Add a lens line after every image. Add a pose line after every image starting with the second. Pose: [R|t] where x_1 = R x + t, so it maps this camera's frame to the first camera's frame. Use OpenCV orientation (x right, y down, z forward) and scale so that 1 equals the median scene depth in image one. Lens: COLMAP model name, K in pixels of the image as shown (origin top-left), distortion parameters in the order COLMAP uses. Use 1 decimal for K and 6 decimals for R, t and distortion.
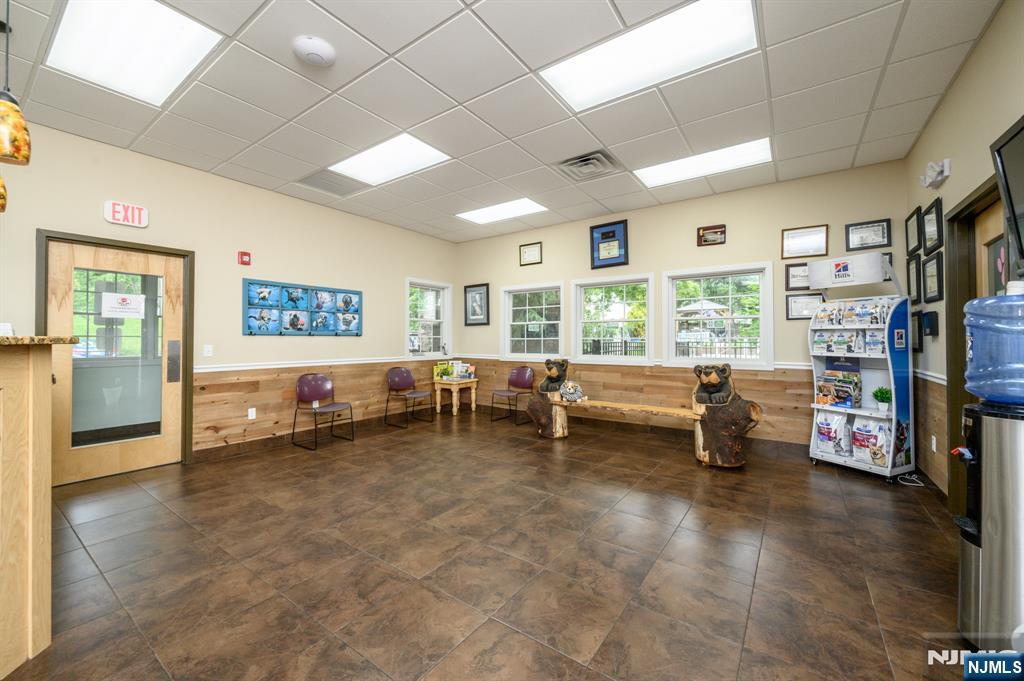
lens RADIAL K [[400.4, 0, 511.8], [0, 400.4, 337.8], [0, 0, 1]] dist [0.001478, 0.000131]
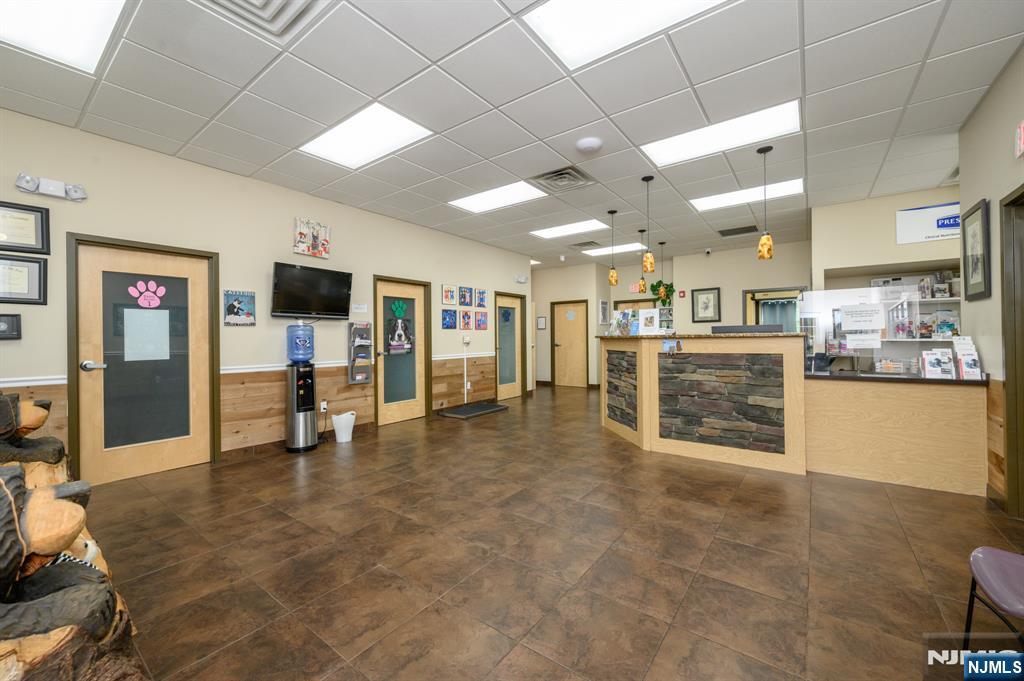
lens RADIAL K [[400.4, 0, 512.5], [0, 400.4, 336.8], [0, 0, 1]] dist [0.001478, 0.000131]
pose [[-0.999638, 0.011426, 0.024343, -0.194134], [0.011279, 0.999917, -0.006199, 0.009594], [-0.024412, -0.005922, -0.999684, 2.058593]]
